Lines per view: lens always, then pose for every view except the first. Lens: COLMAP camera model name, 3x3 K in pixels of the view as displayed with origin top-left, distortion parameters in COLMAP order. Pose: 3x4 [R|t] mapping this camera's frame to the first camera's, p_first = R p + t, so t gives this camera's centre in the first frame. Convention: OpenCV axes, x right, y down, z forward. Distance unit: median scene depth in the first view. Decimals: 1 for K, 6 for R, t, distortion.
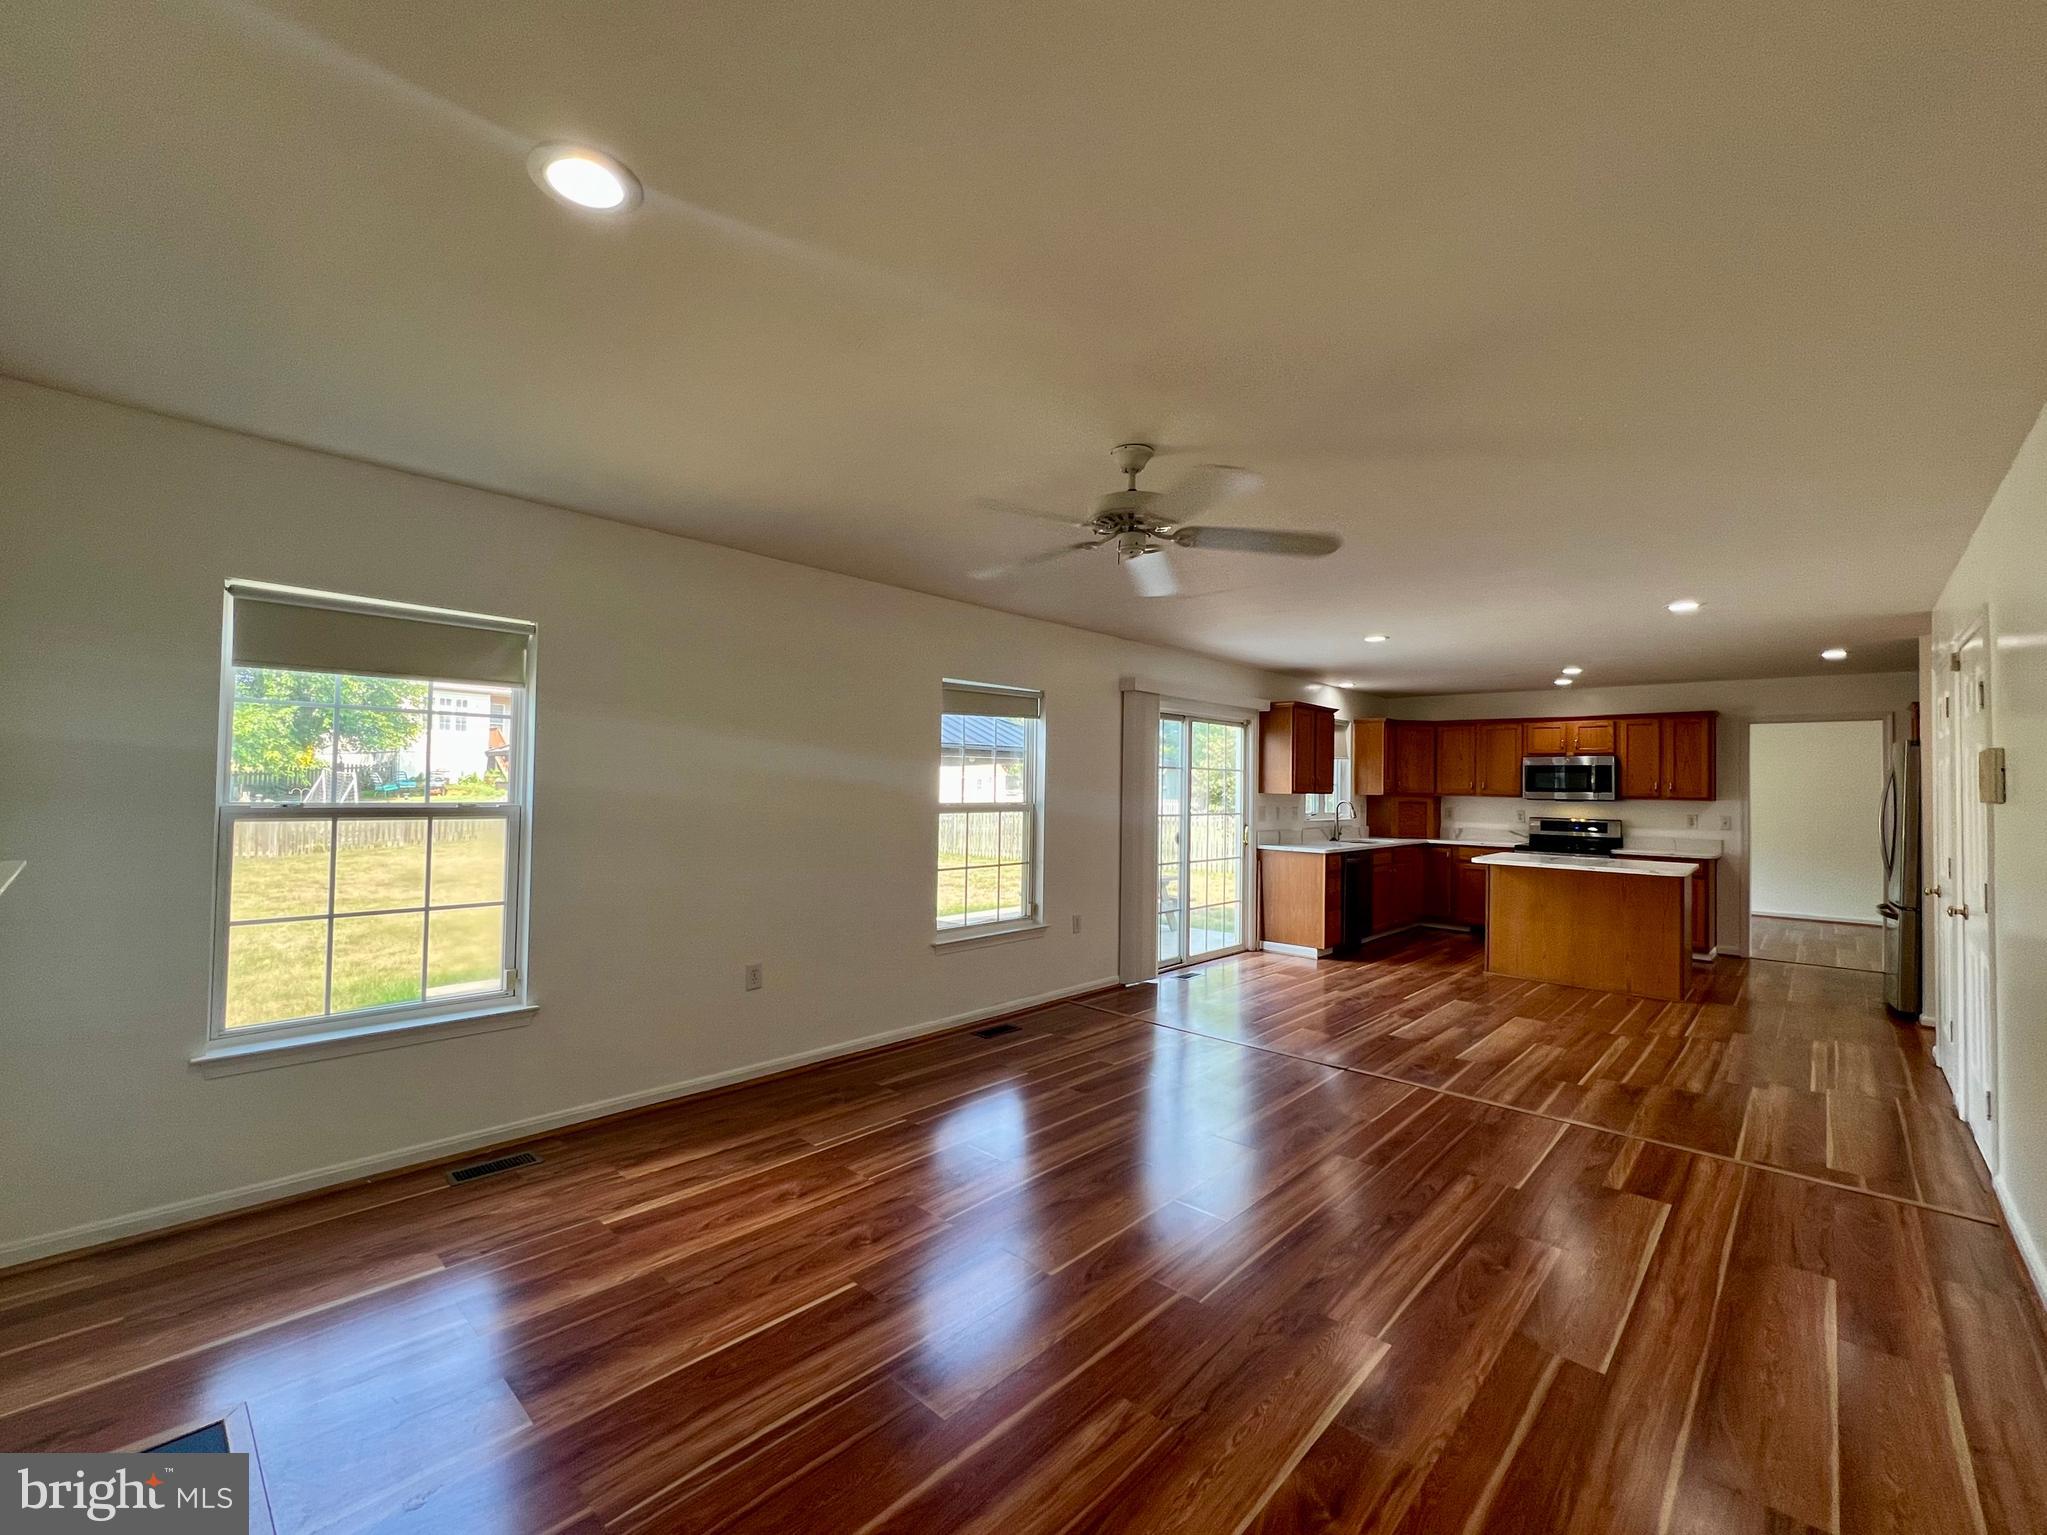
lens RADIAL K [[860.5, 0, 1019.0], [0, 860.5, 766.9], [0, 0, 1]] dist [-0.002472, 0.000114]
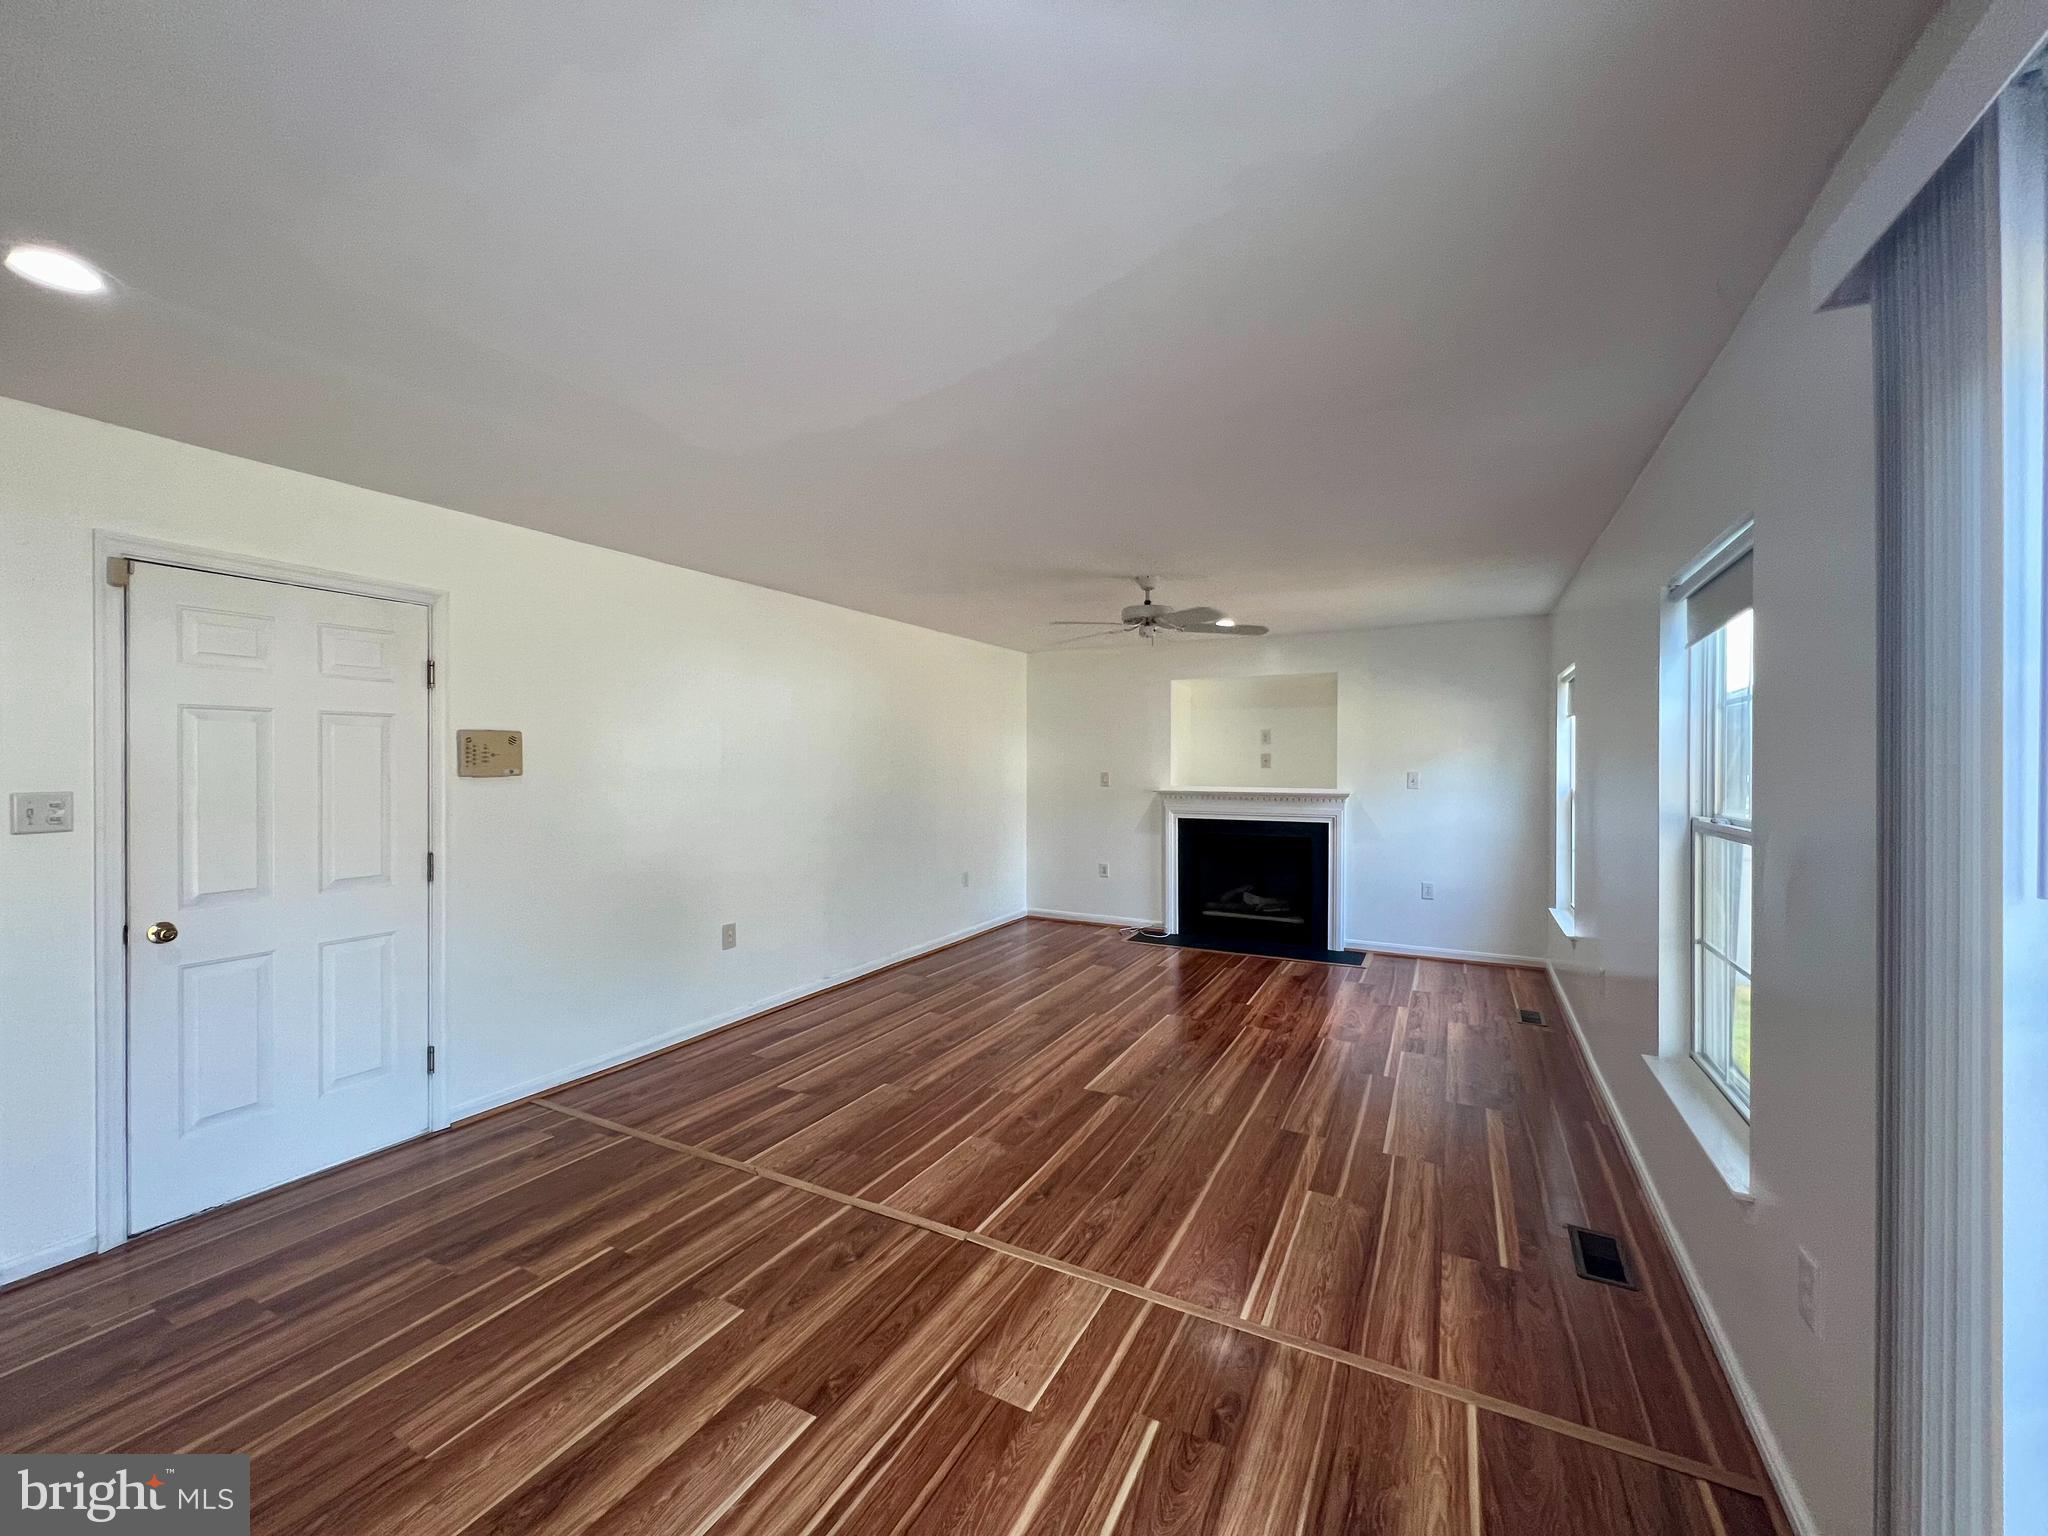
lens RADIAL K [[822.7, 0, 1024.0], [0, 822.7, 768.0], [0, 0, 1]] dist [0.002293, 0.000102]
pose [[-0.962592, -0.017546, -0.270388, 0.295527], [-0.012363, 0.999706, -0.020861, 0.018962], [0.270674, -0.016737, -0.962526, 0.916259]]
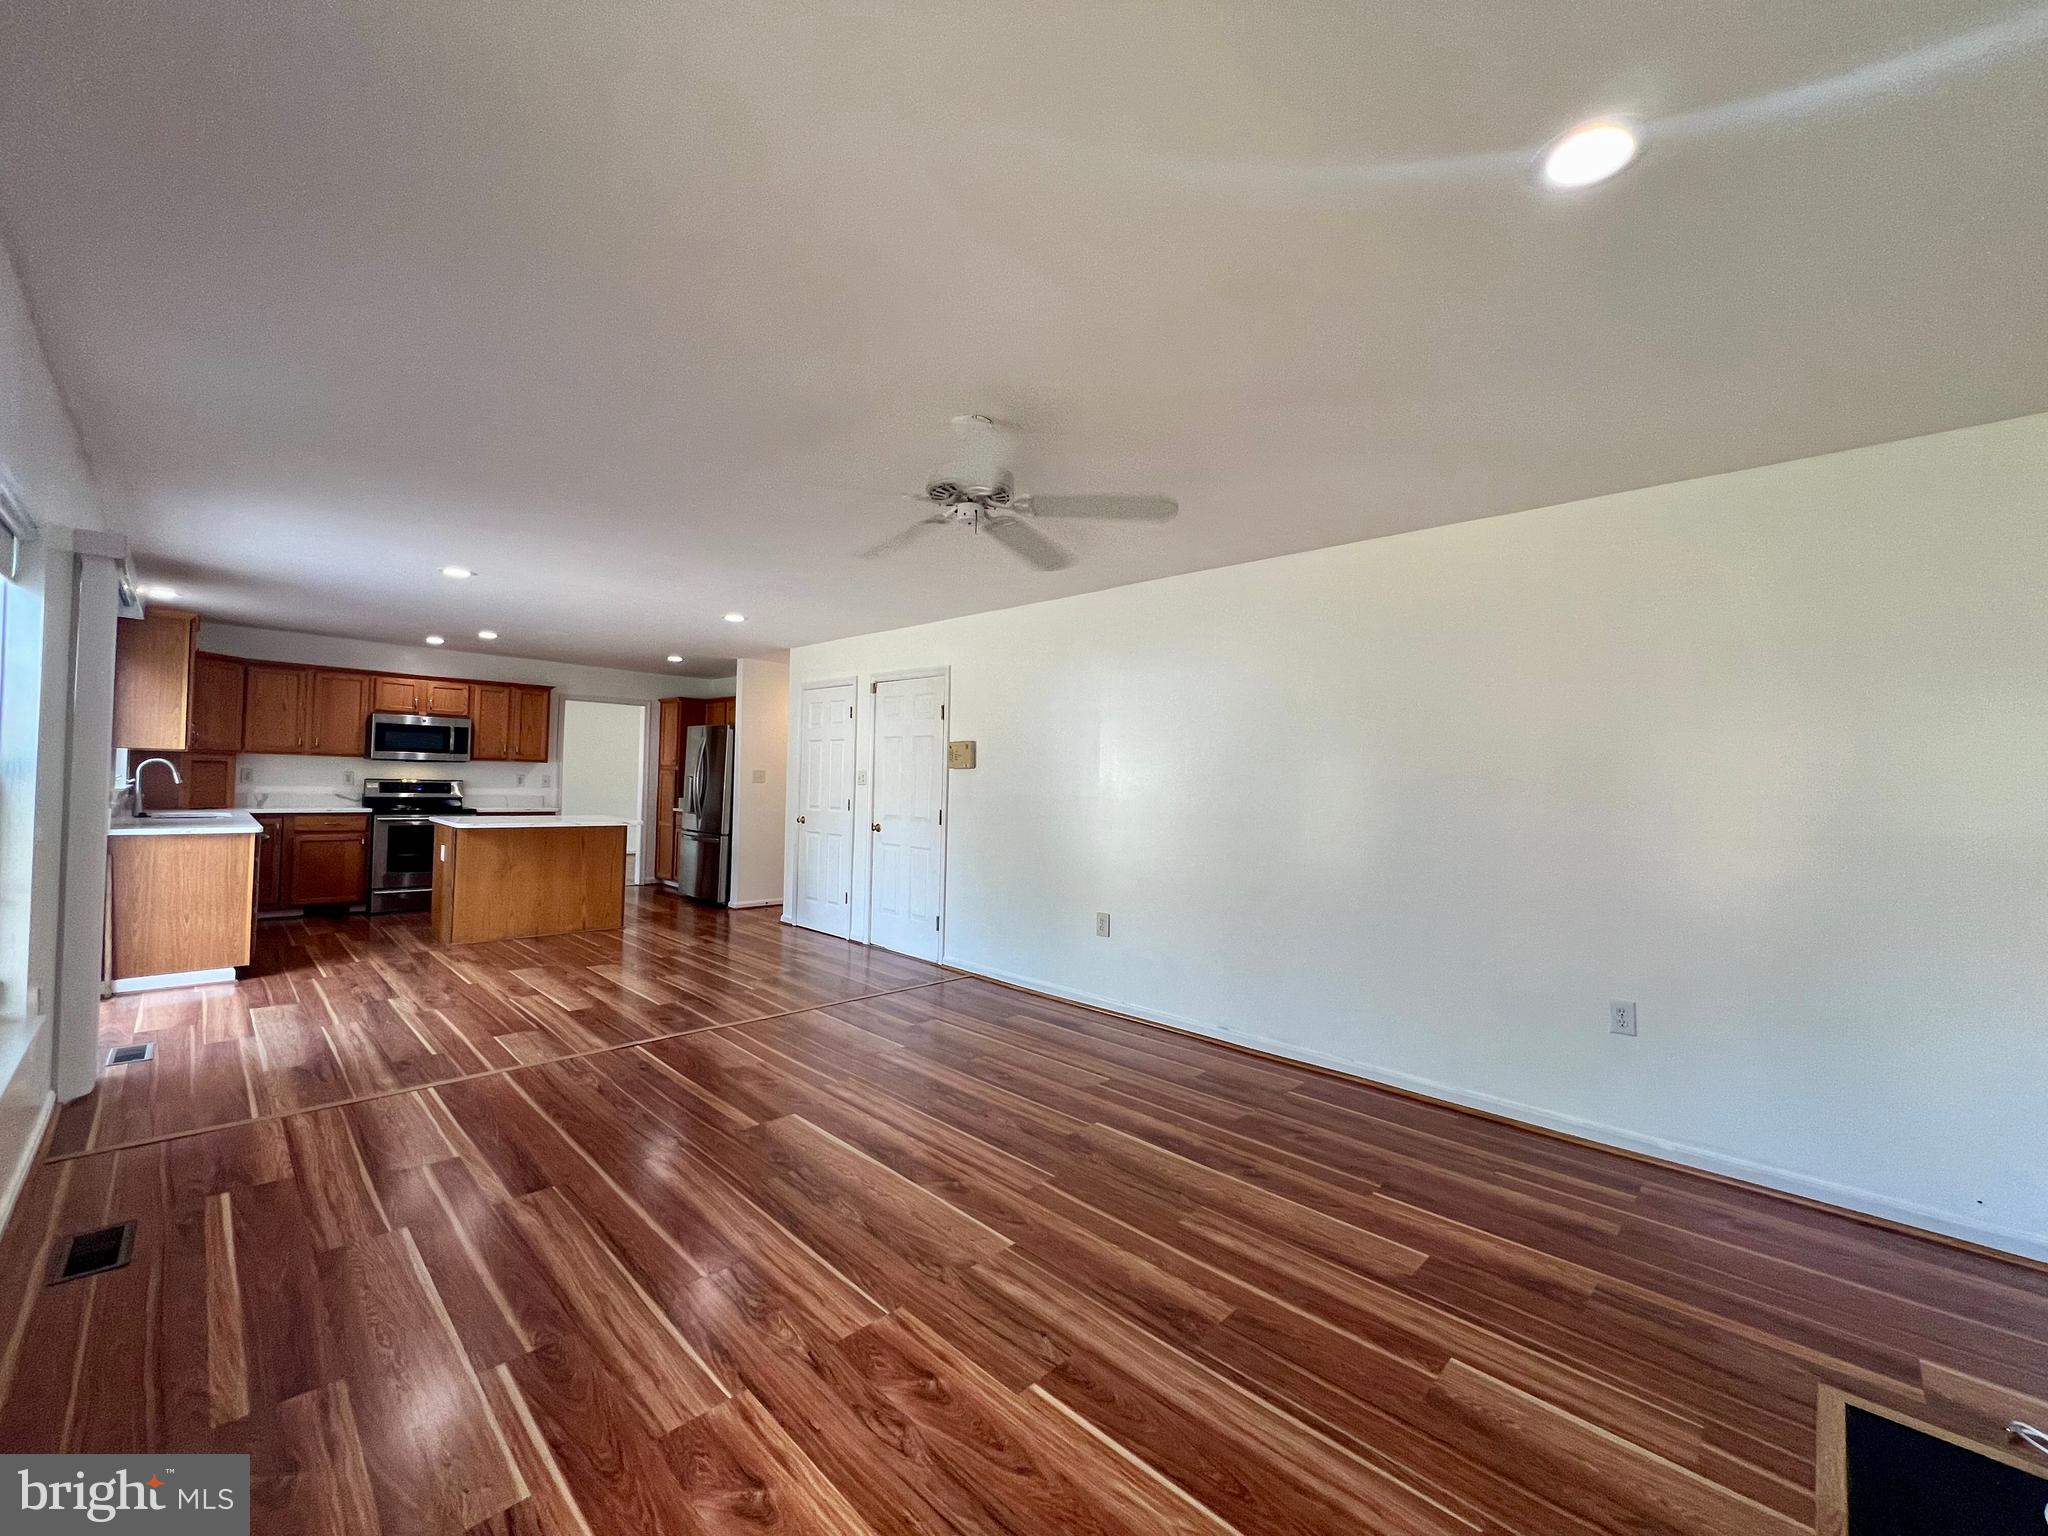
lens RADIAL K [[820.6, 0, 1019.4], [0, 820.6, 767.9], [0, 0, 1]] dist [-0.002085, 0.000801]
pose [[0.025277, -0.001816, 0.999679, -0.302485], [-0.049497, 0.998770, 0.003066, 0.011580], [-0.998454, -0.049559, 0.025156, 0.329186]]
